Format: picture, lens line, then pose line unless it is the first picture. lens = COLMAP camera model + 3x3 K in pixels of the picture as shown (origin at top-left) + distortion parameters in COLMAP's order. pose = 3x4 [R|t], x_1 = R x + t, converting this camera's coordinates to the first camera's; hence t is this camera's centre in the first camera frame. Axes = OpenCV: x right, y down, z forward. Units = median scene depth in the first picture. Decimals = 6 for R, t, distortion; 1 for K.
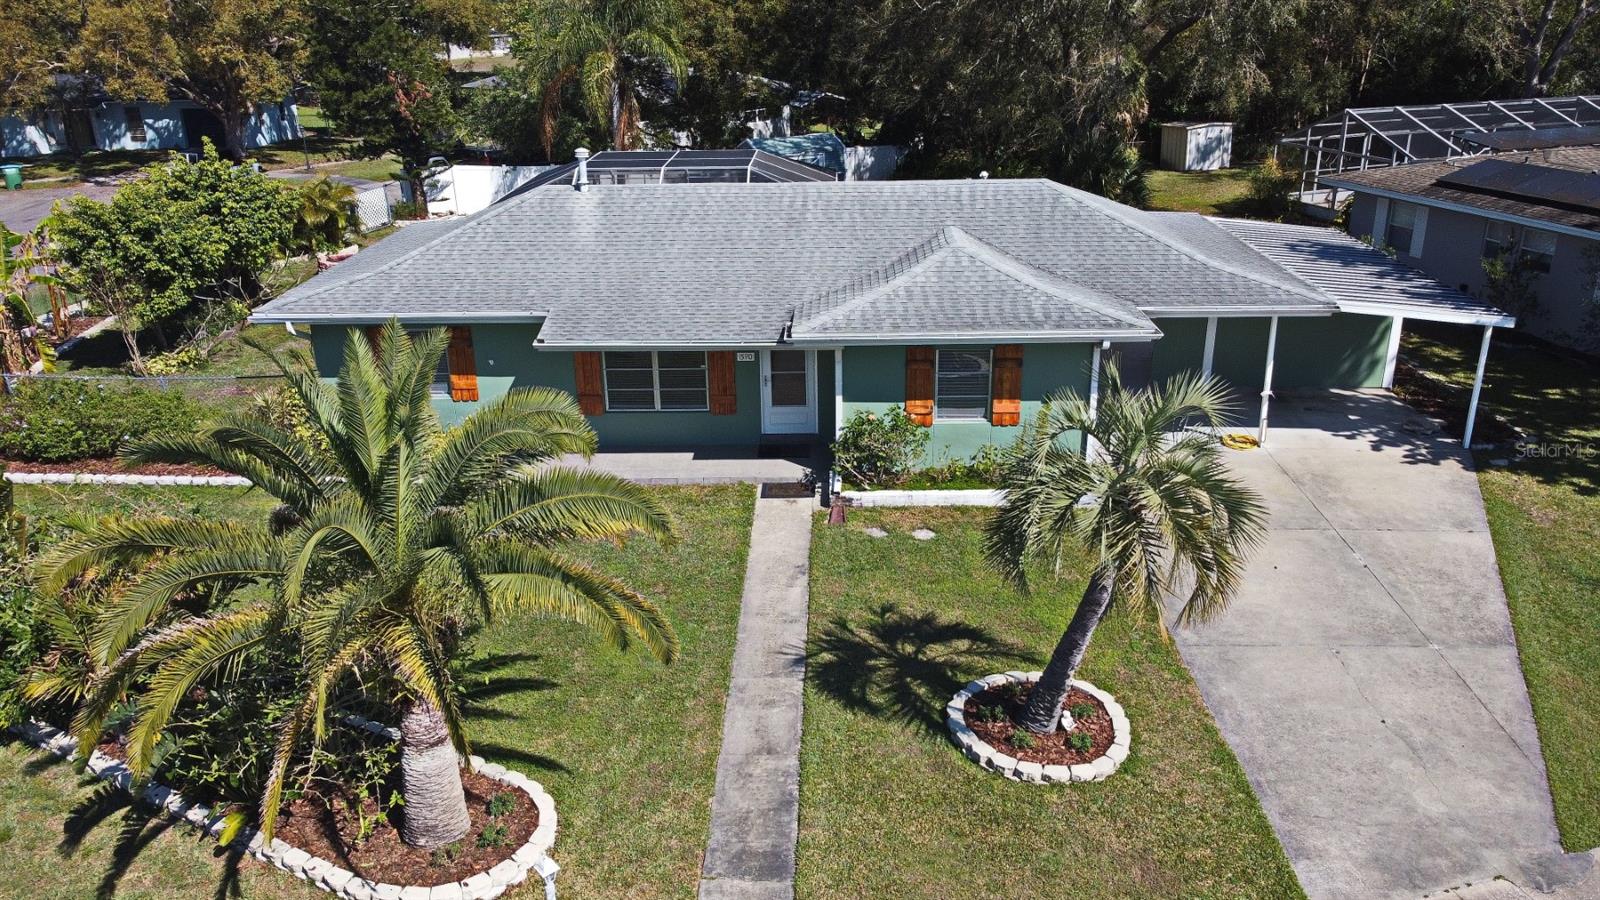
lens RADIAL K [[1221.3, 0, 800.0], [0, 1221.3, 450.0], [0, 0, 1]] dist [-0.005988, -0.000225]
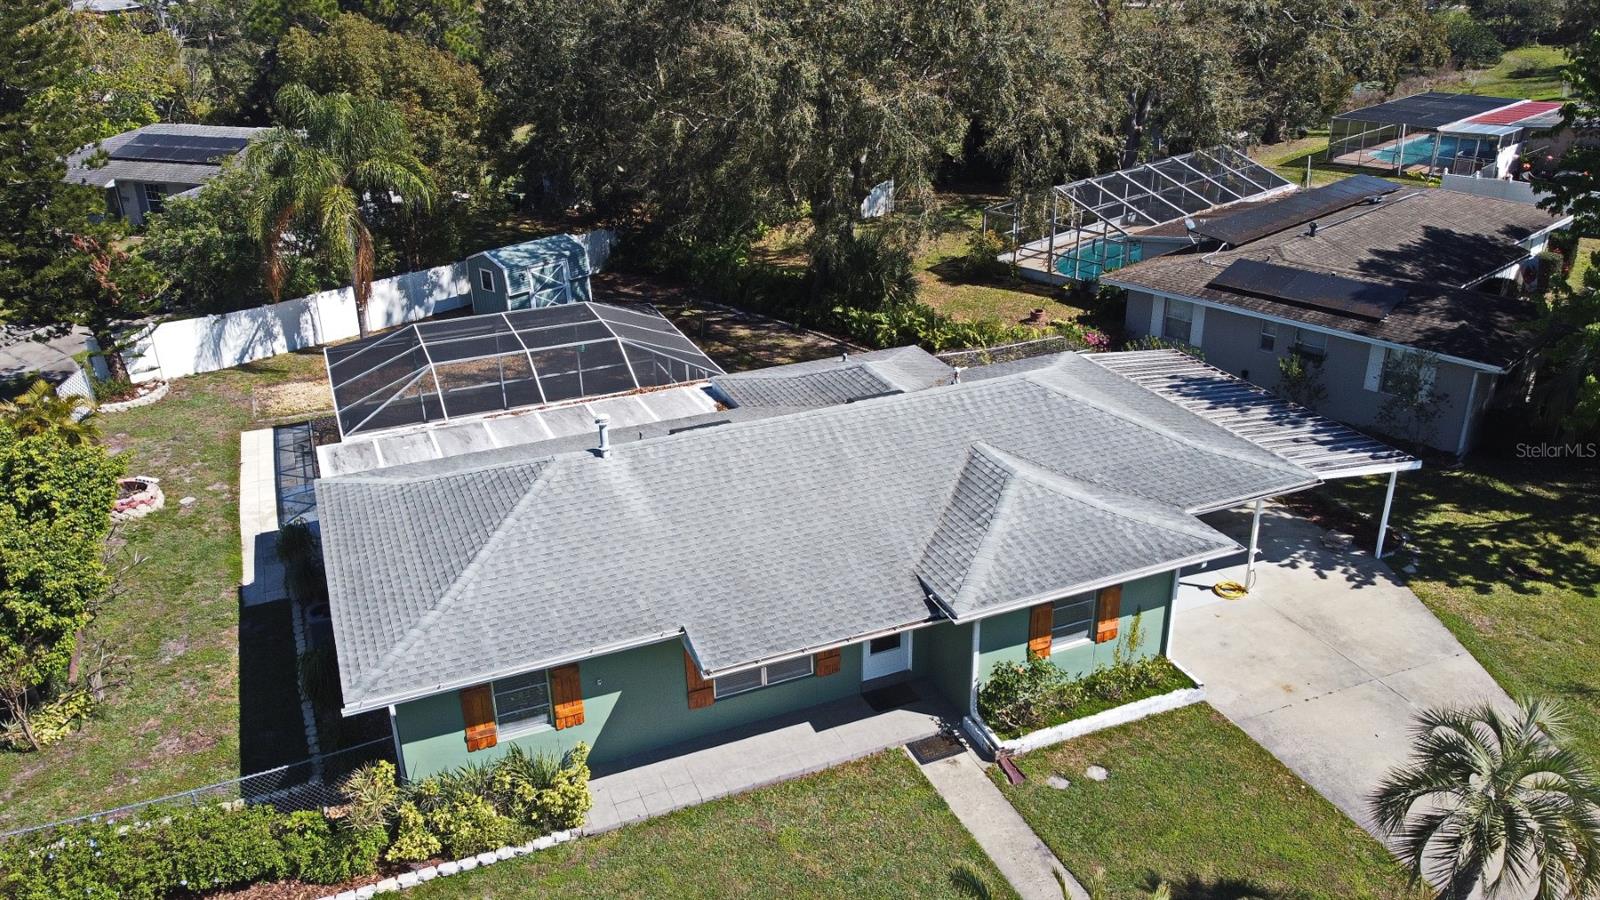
lens RADIAL K [[1221.3, 0, 800.0], [0, 1221.3, 450.0], [0, 0, 1]] dist [-0.005988, -0.000225]
pose [[0.908239, -0.167715, 0.383371, -0.471272], [0.151747, 0.985811, 0.071764, -0.308882], [-0.389967, -0.007004, 0.920802, 0.101760]]
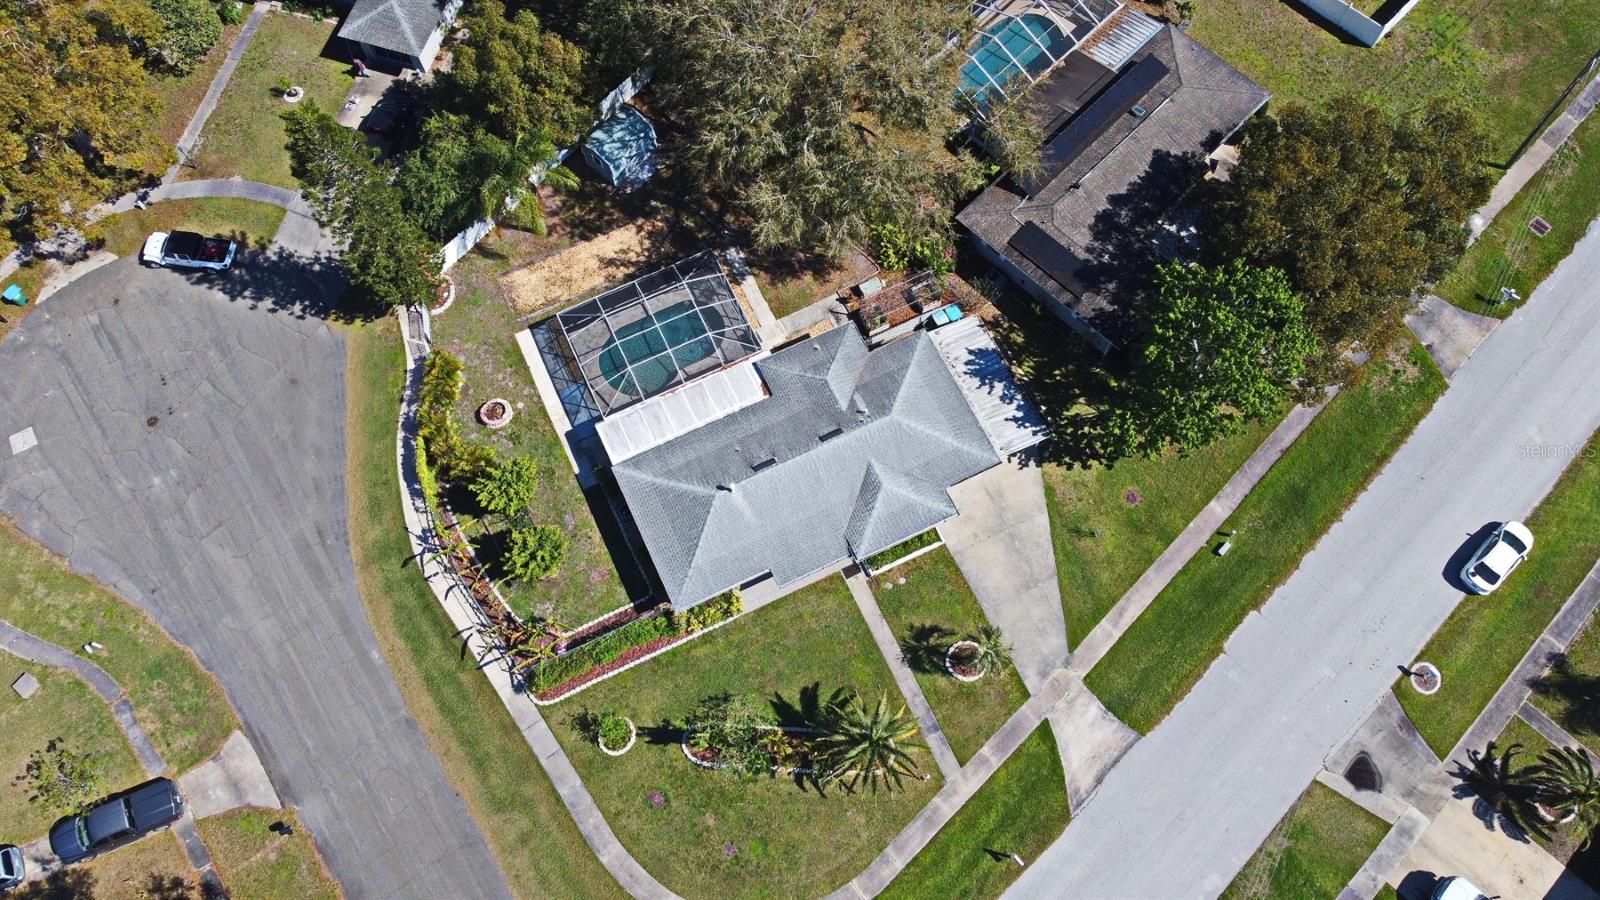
lens RADIAL K [[1221.3, 0, 800.0], [0, 1221.3, 450.0], [0, 0, 1]] dist [-0.005988, -0.000225]
pose [[0.889992, -0.422843, 0.170639, -0.533460], [0.164781, 0.647194, 0.744303, -2.535931], [-0.425160, -0.634306, 0.645674, -0.768919]]
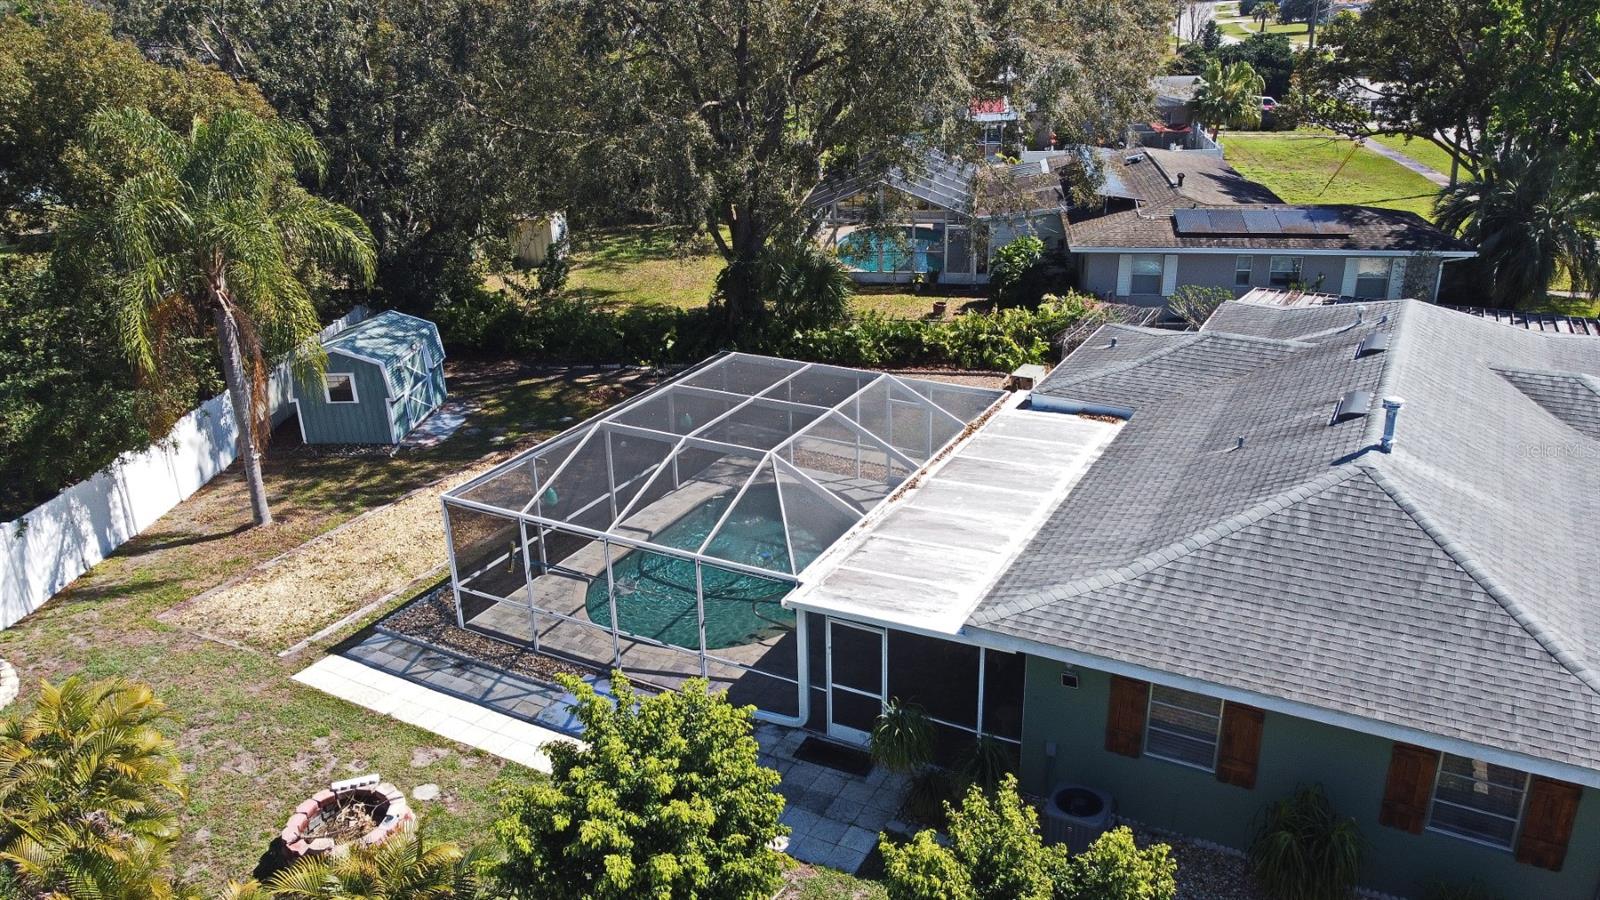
lens RADIAL K [[1221.3, 0, 800.0], [0, 1221.3, 450.0], [0, 0, 1]] dist [-0.005988, -0.000225]
pose [[0.448549, -0.323122, 0.833304, -1.113998], [0.332216, 0.925834, 0.180178, -0.545251], [-0.829721, 0.196018, 0.522628, 1.076176]]
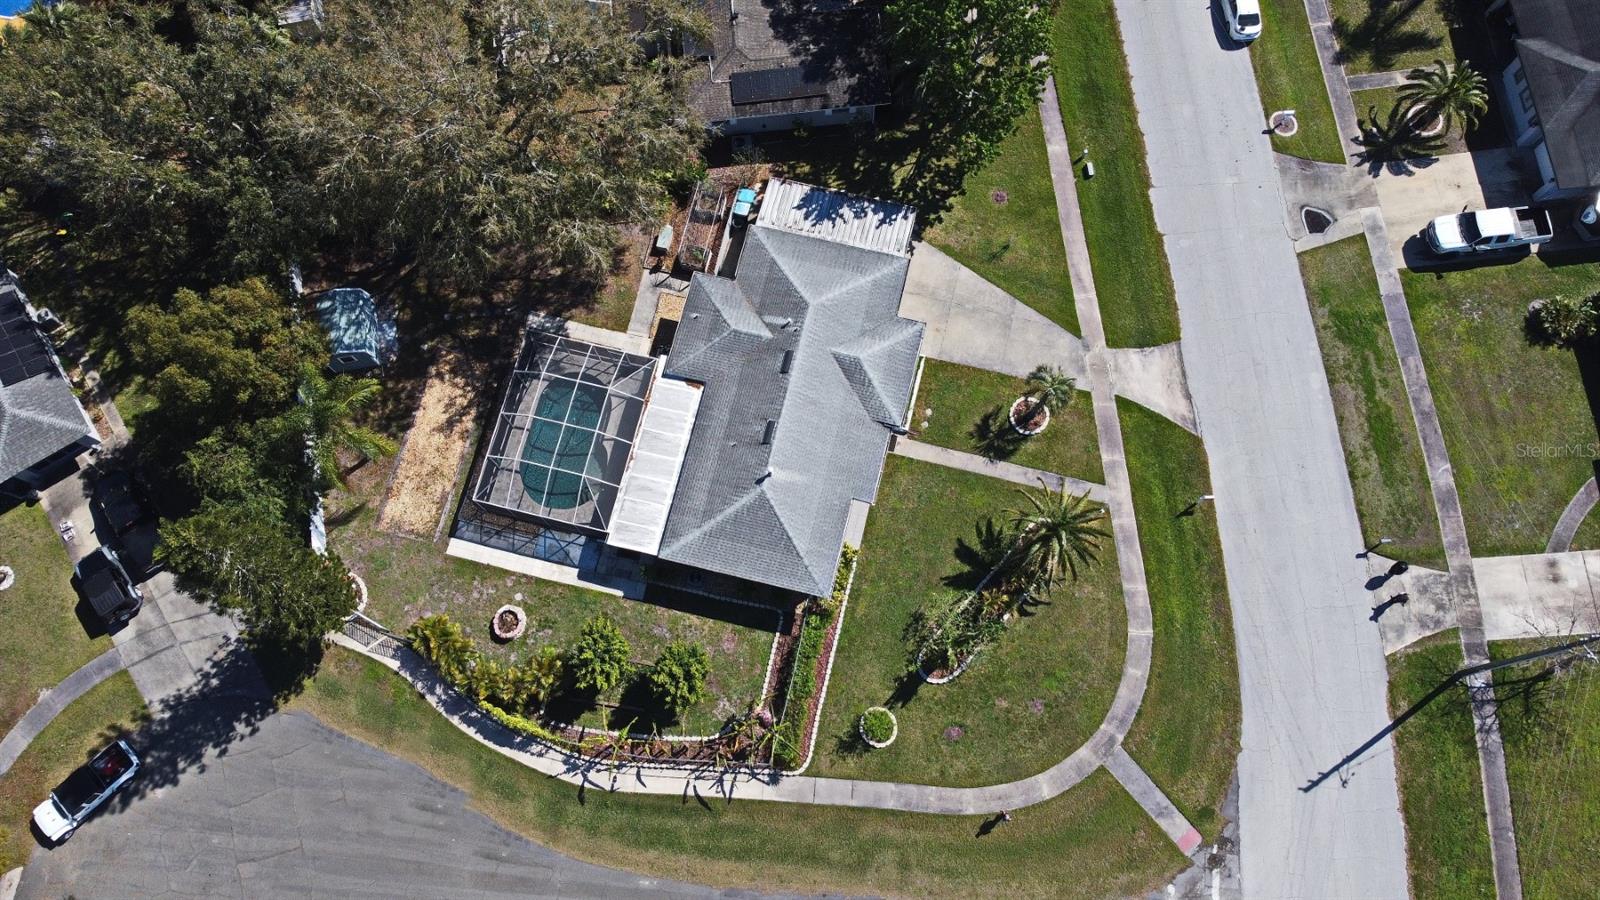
lens RADIAL K [[1221.3, 0, 800.0], [0, 1221.3, 450.0], [0, 0, 1]] dist [-0.005988, -0.000225]
pose [[0.208115, -0.935828, 0.284454, -0.970120], [0.356814, 0.343419, 0.868762, -2.776182], [-0.910699, -0.079305, 0.405387, -0.053928]]
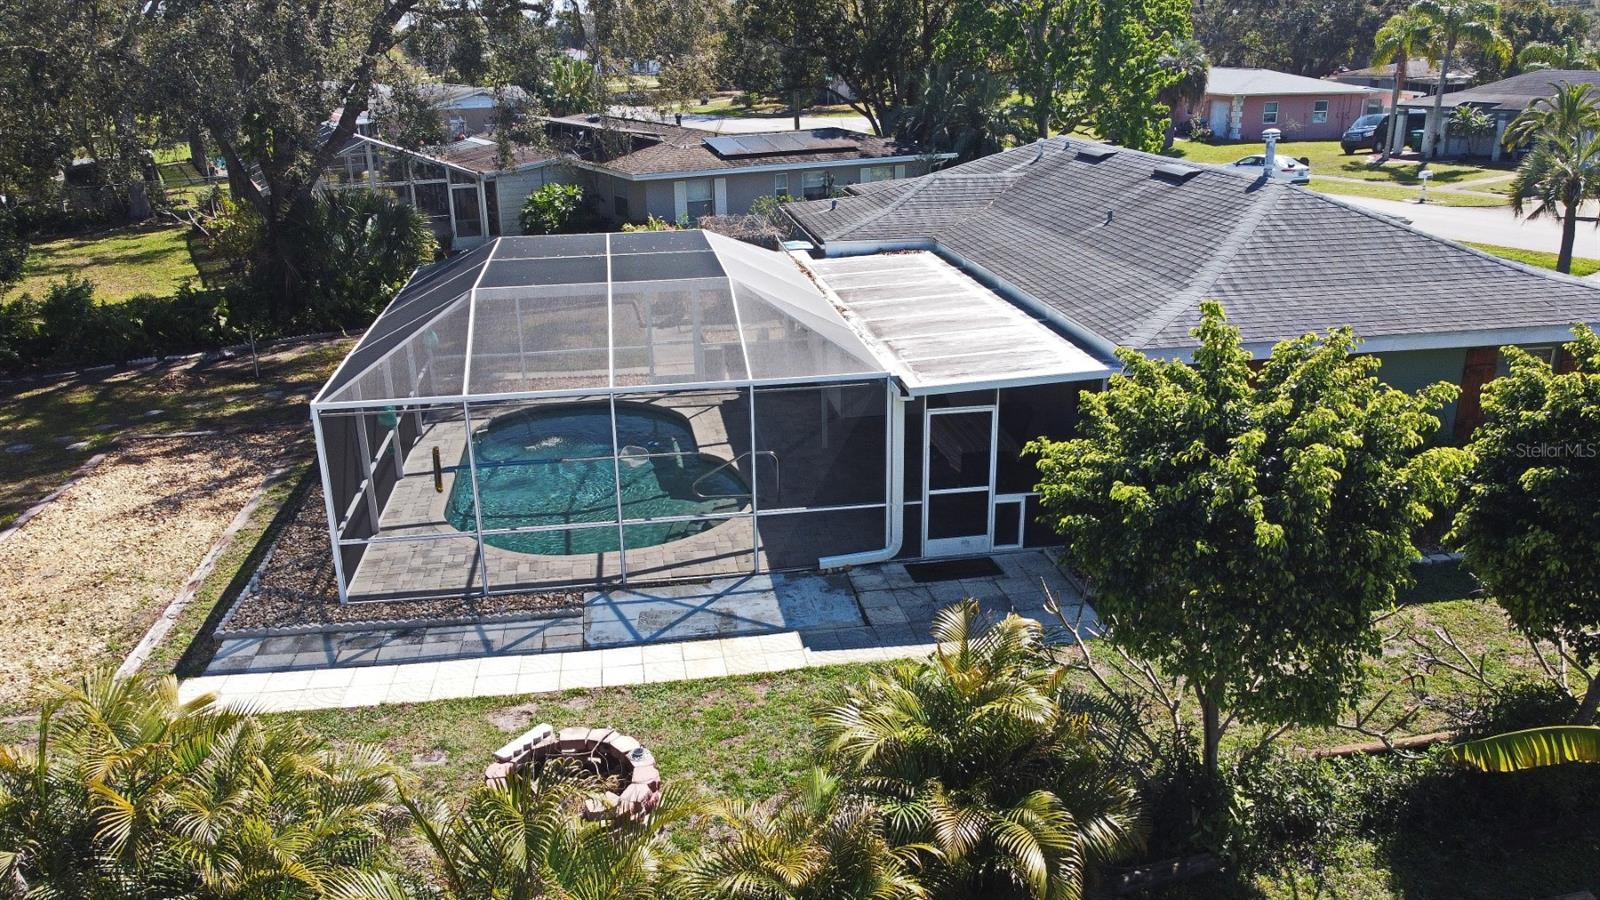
lens RADIAL K [[1221.3, 0, 800.0], [0, 1221.3, 450.0], [0, 0, 1]] dist [-0.005988, -0.000225]
pose [[-0.180383, -0.300122, 0.936690, -1.125870], [0.367426, 0.862812, 0.347208, -0.543852], [-0.912393, 0.406795, -0.045364, 1.660619]]
